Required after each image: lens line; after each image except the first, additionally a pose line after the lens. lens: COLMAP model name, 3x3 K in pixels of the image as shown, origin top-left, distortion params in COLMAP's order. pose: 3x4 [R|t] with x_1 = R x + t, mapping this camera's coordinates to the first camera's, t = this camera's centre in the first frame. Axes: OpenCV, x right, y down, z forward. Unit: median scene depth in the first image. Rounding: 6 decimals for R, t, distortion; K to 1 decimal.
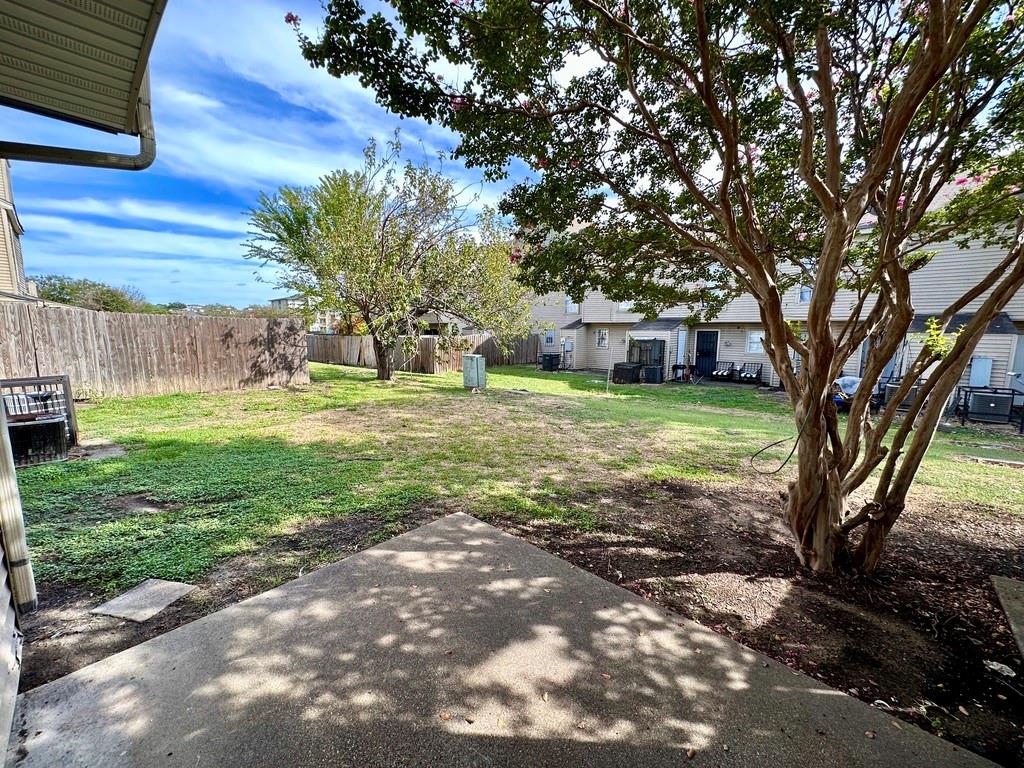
lens RADIAL K [[407.6, 0, 511.7], [0, 407.6, 385.1], [0, 0, 1]] dist [0.000226, 0.000065]
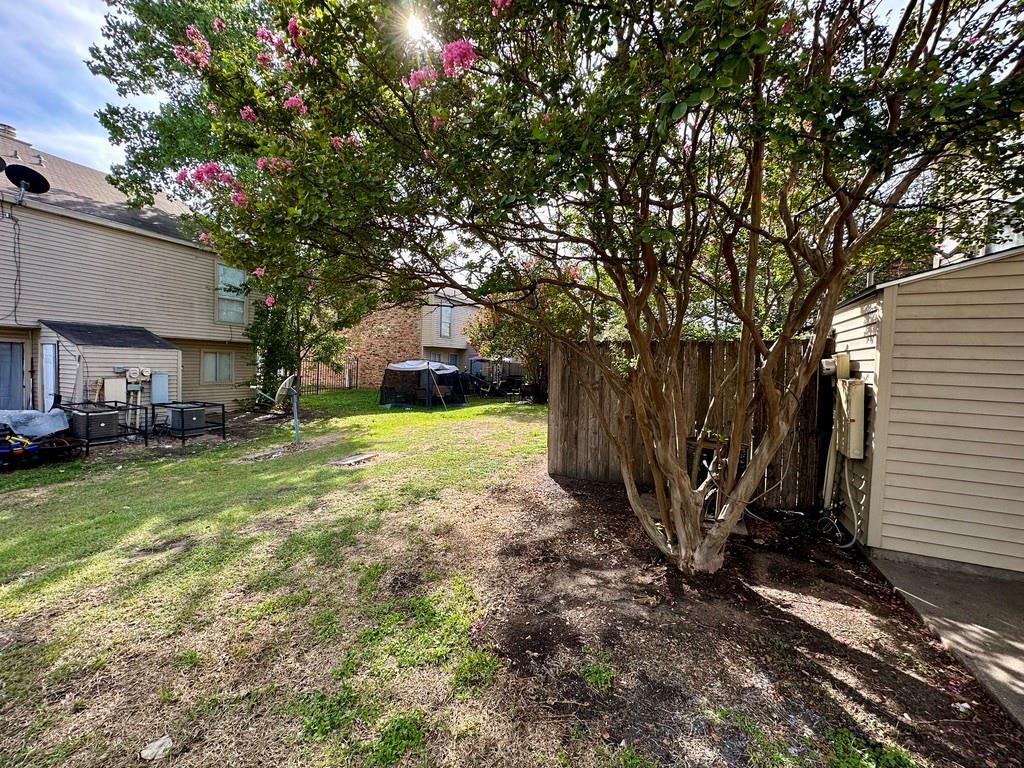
lens RADIAL K [[407.6, 0, 510.4], [0, 407.6, 384.5], [0, 0, 1]] dist [0.000226, 0.000065]
pose [[-0.304761, -0.065873, 0.950148, -0.136257], [0.093302, 0.990742, 0.098615, -0.240563], [-0.947848, 0.118705, -0.295794, 1.988526]]
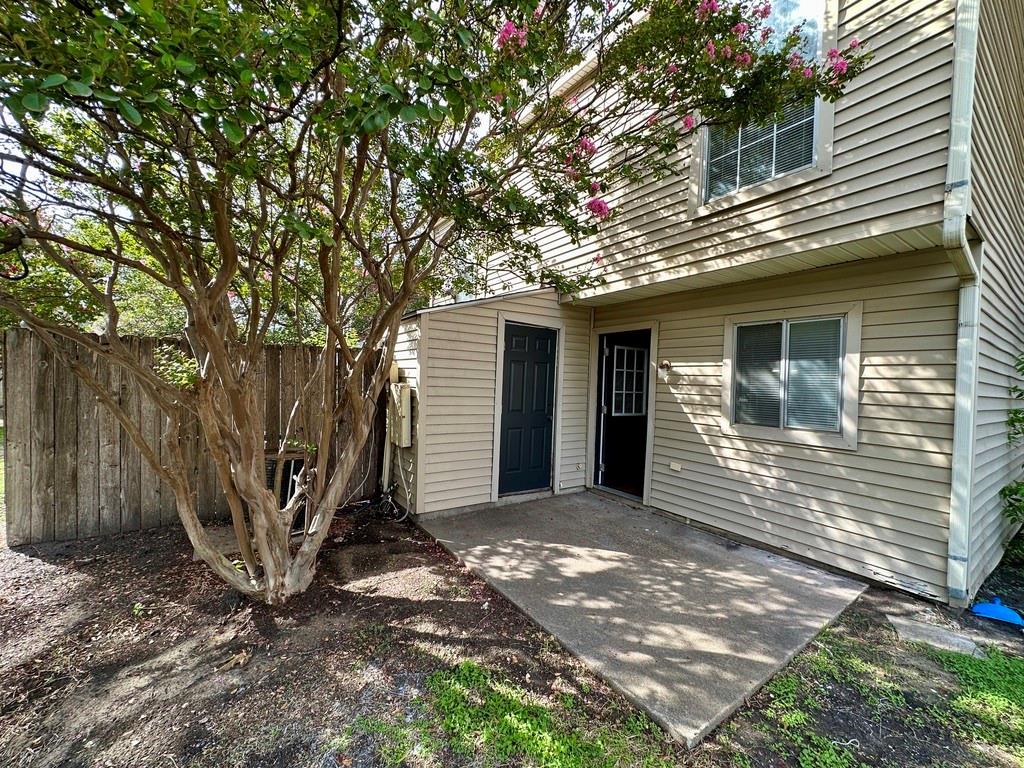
lens RADIAL K [[407.6, 0, 510.5], [0, 407.6, 384.3], [0, 0, 1]] dist [0.000226, 0.000065]
pose [[-0.971817, -0.043651, 0.231659, -0.015129], [-0.010288, 0.989624, 0.143312, -0.261143], [-0.235511, 0.136890, -0.962183, 2.021753]]
